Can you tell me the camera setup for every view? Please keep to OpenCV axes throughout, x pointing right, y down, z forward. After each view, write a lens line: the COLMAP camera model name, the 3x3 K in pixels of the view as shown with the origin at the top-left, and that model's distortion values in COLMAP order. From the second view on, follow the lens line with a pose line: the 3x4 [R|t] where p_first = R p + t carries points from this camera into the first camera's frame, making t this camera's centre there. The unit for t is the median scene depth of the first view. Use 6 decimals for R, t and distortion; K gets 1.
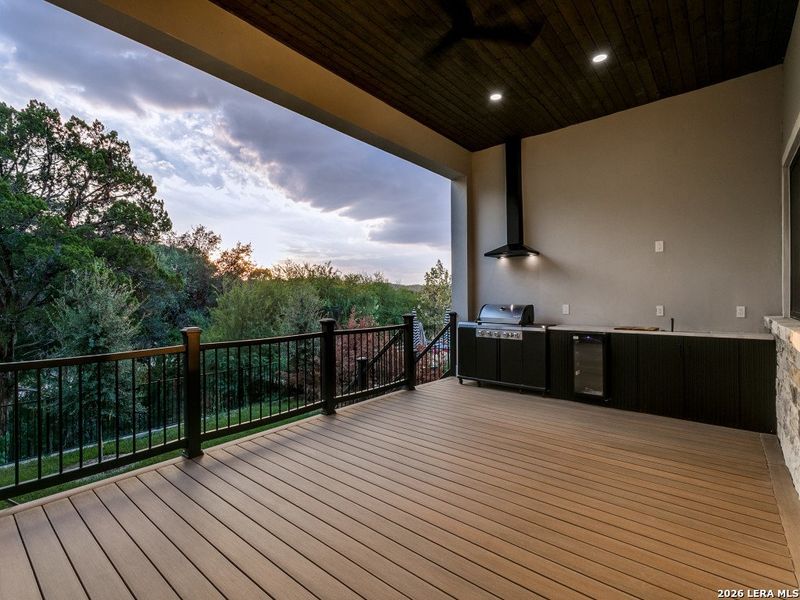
lens RADIAL K [[413.8, 0, 400.9], [0, 413.8, 298.5], [0, 0, 1]] dist [0.004427, 0.000218]
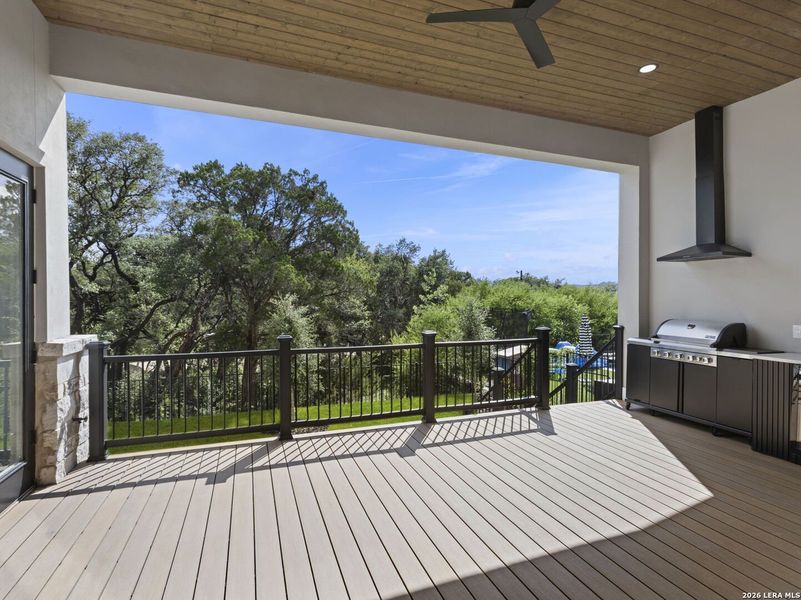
lens RADIAL K [[385.1, 0, 398.1], [0, 385.1, 299.0], [0, 0, 1]] dist [0.004404, 0.000818]
pose [[0.858856, 0.026408, -0.511535, 0.149536], [-0.022532, 0.999651, 0.013775, -0.025263], [0.511721, -0.000304, 0.859152, 0.070132]]
